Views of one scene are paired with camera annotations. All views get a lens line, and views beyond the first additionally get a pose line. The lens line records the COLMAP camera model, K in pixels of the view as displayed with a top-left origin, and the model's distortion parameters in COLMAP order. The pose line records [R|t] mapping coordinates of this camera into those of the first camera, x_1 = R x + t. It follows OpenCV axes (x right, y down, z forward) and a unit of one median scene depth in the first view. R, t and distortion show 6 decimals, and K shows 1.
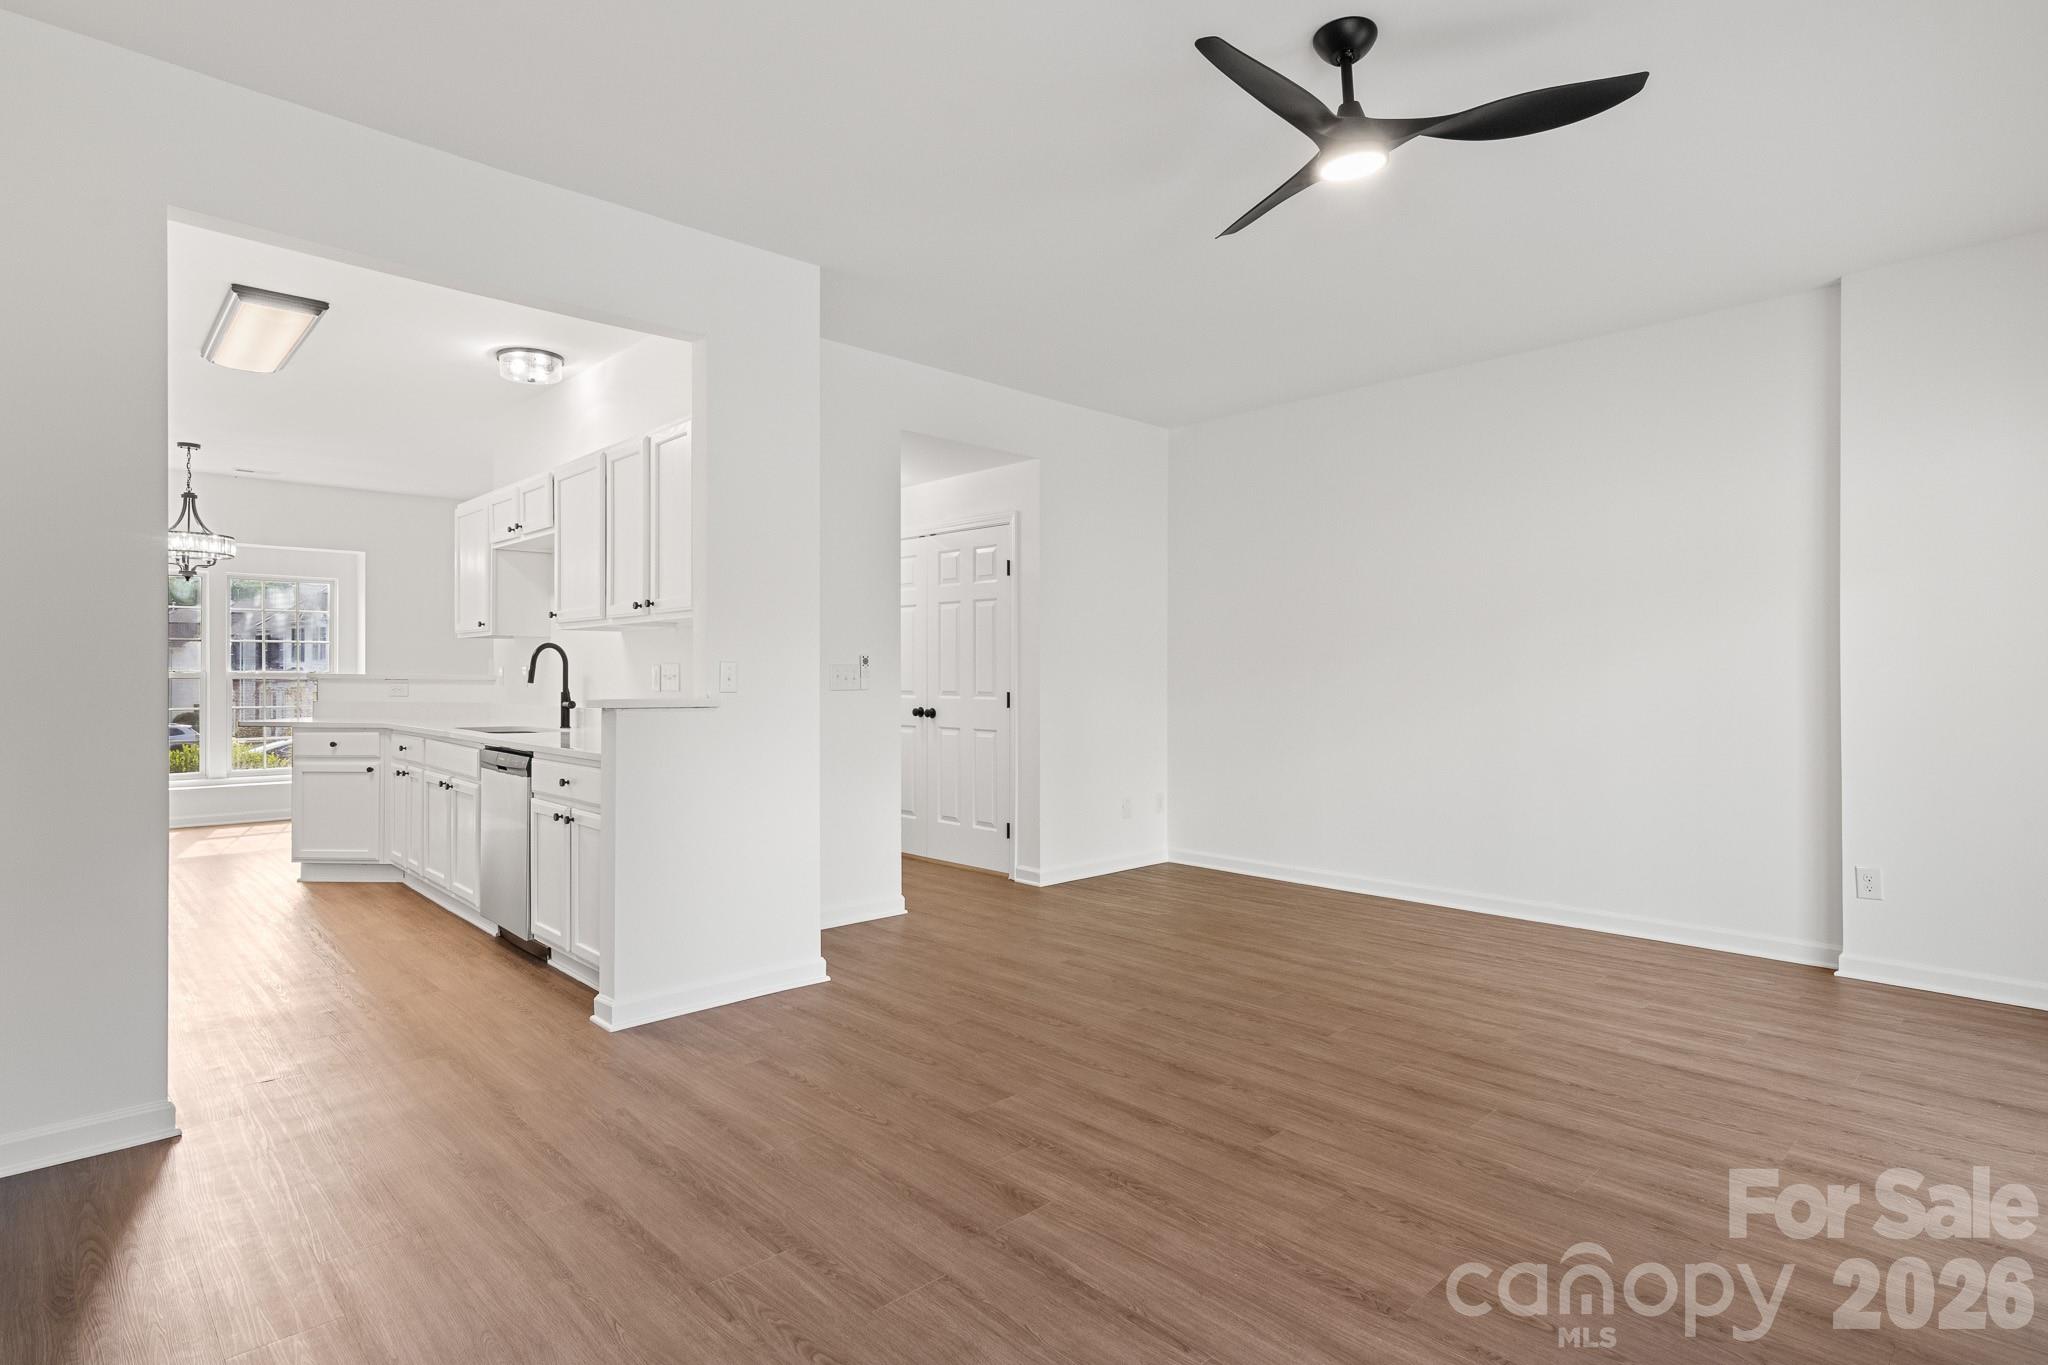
lens RADIAL K [[1037.9, 0, 1024.0], [0, 1037.9, 682.5], [0, 0, 1]] dist [-0.001978, -0.000649]
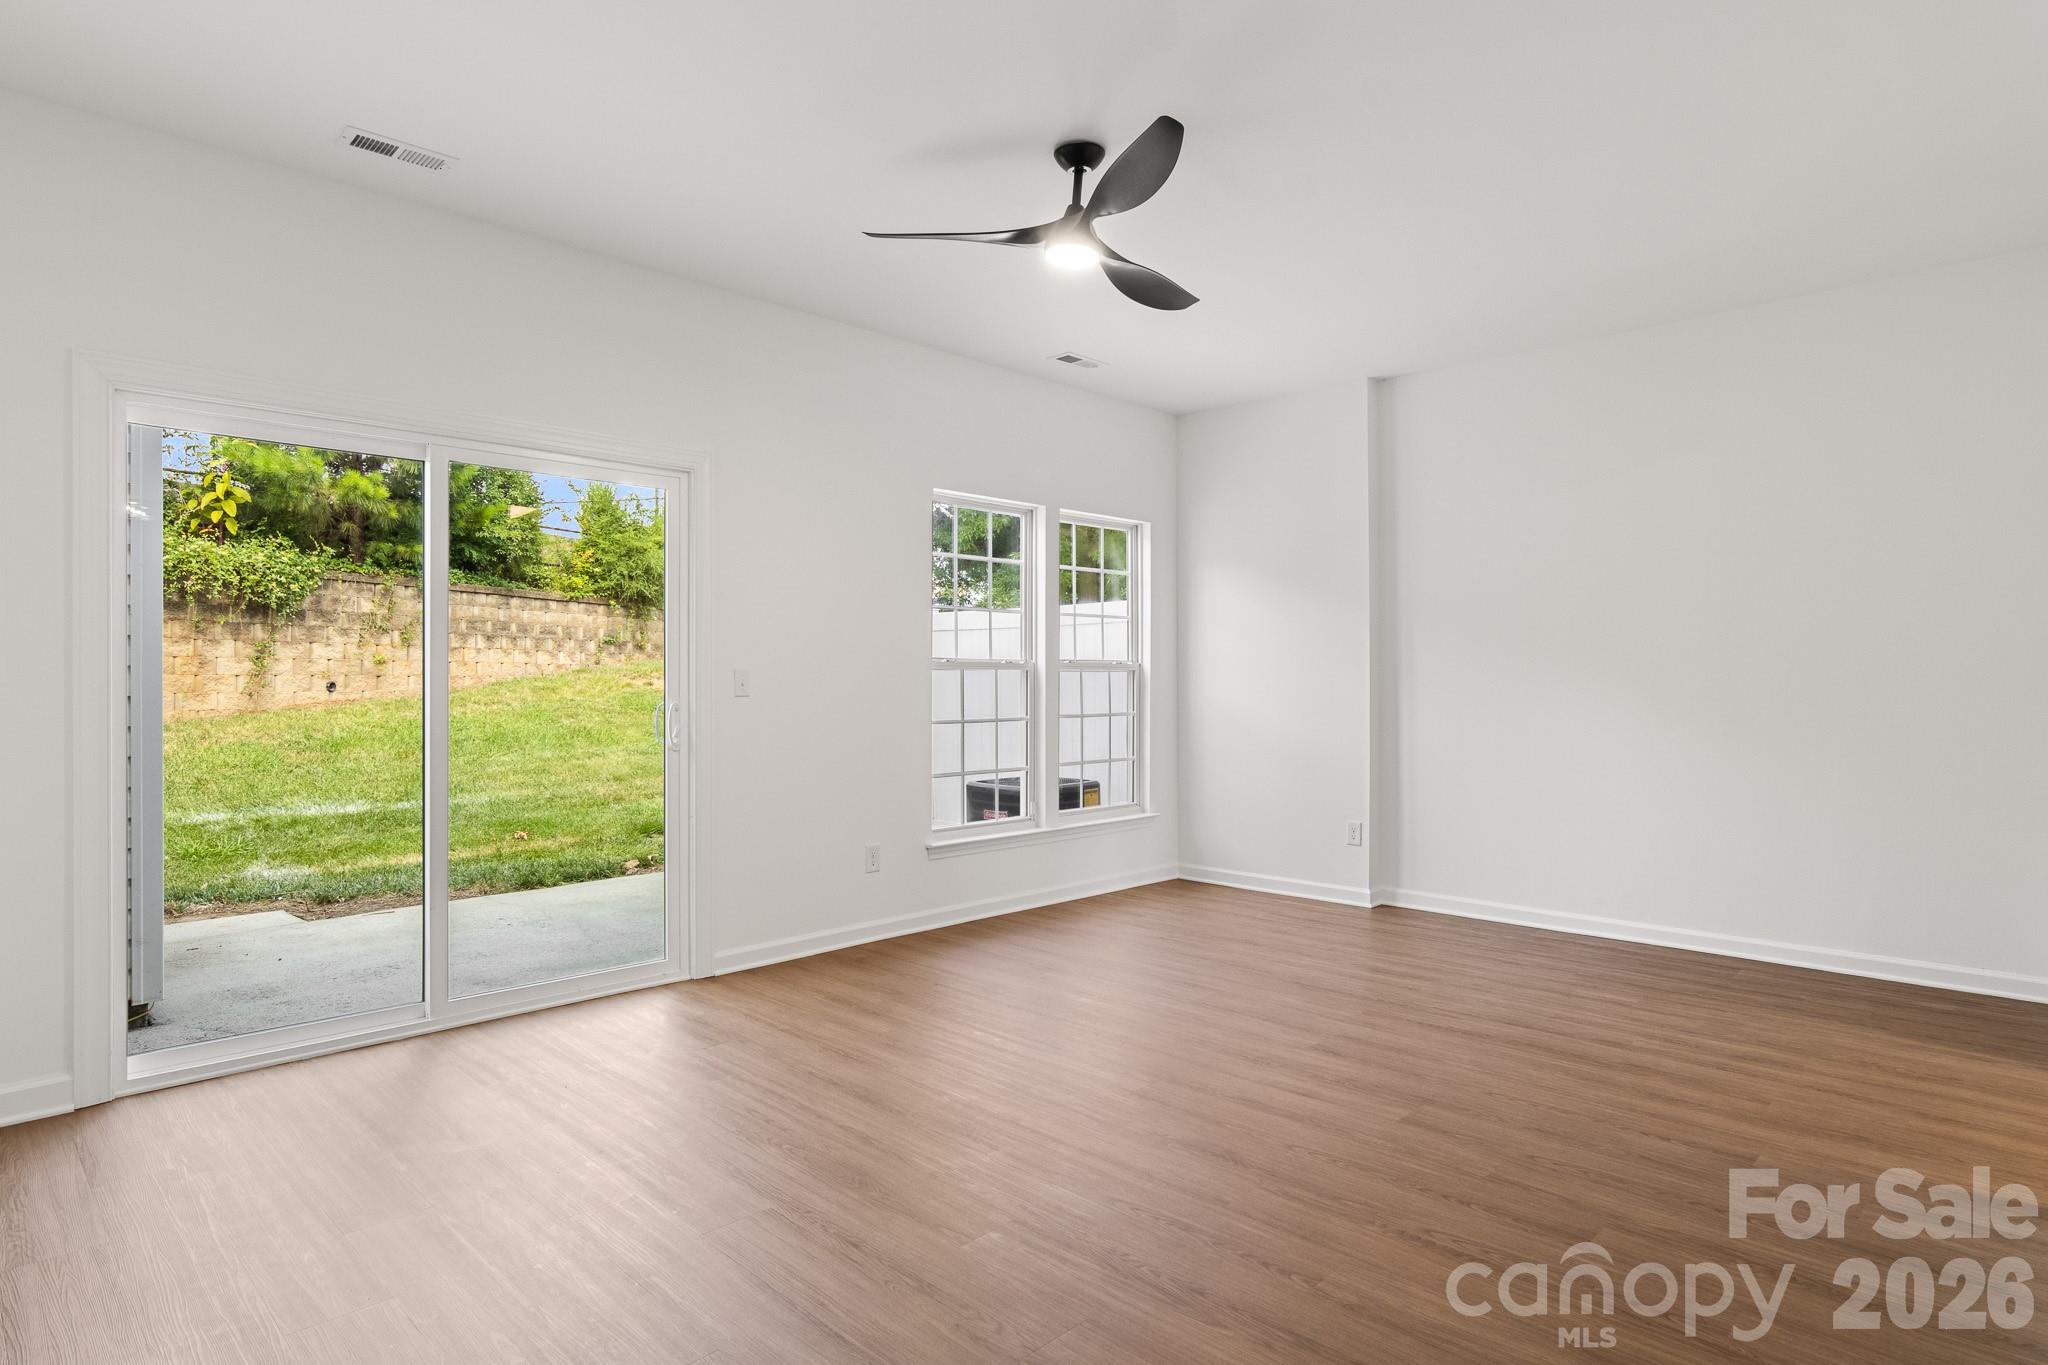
lens RADIAL K [[1120.9, 0, 1018.8], [0, 1120.9, 678.6], [0, 0, 1]] dist [-0.005413, -0.000571]
pose [[-0.999724, 0.001734, -0.023450, 0.374487], [0.001640, 0.999990, 0.004047, -0.013516], [0.023457, 0.004008, -0.999717, 2.086913]]
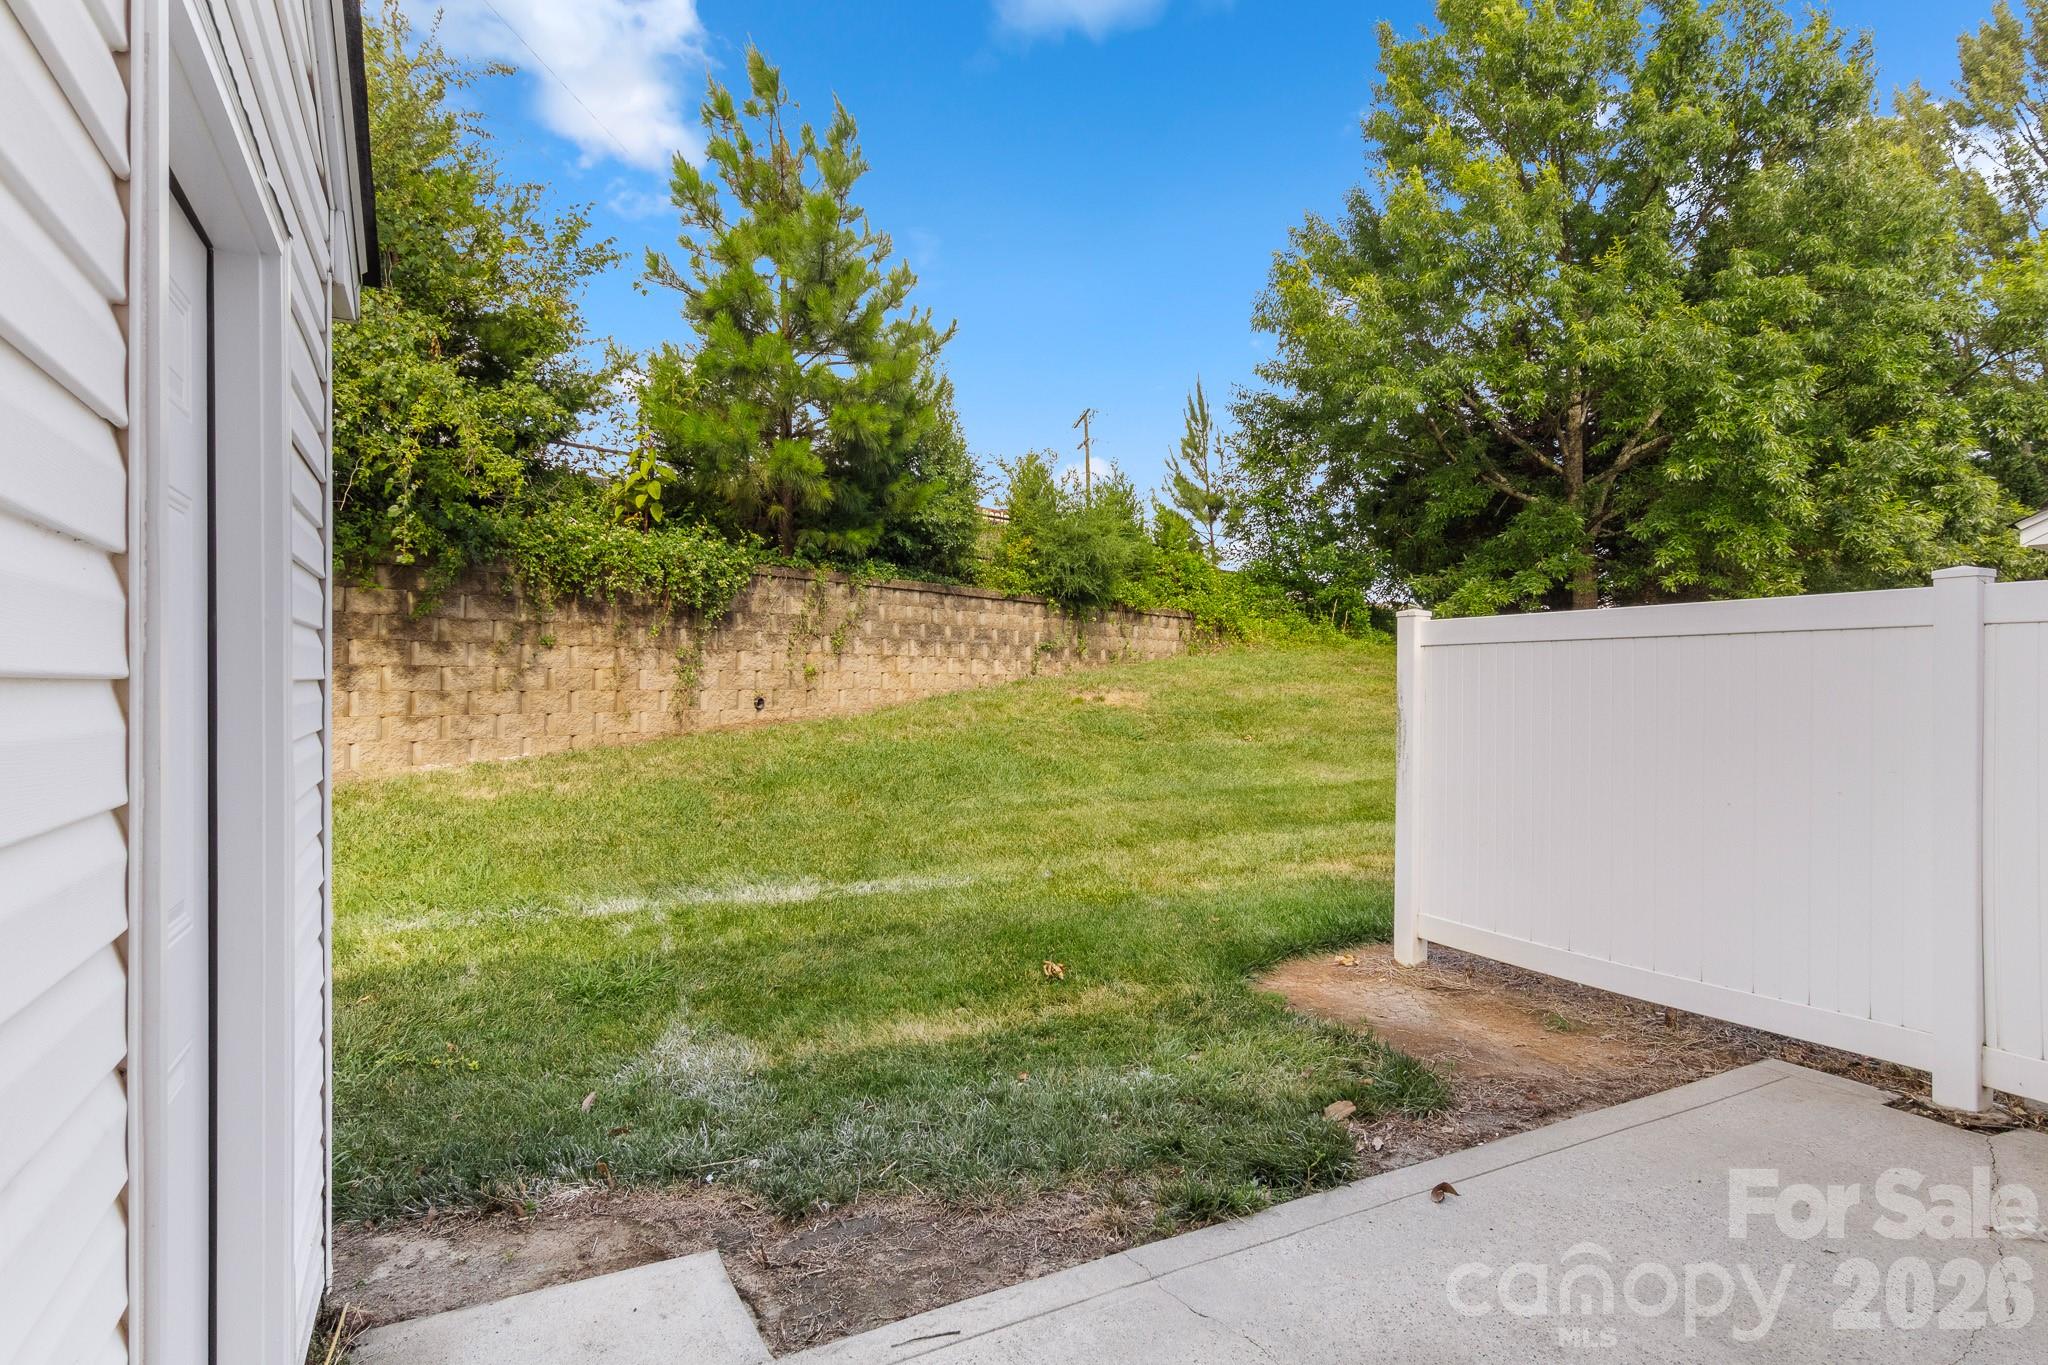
lens RADIAL K [[1065.3, 0, 1013.2], [0, 1065.3, 675.7], [0, 0, 1]] dist [-0.003635, -0.000544]
pose [[-0.961771, -0.002268, 0.273845, 1.261205], [-0.002129, 0.999997, 0.000805, -0.066642], [-0.273847, 0.000191, -0.961773, 0.689415]]
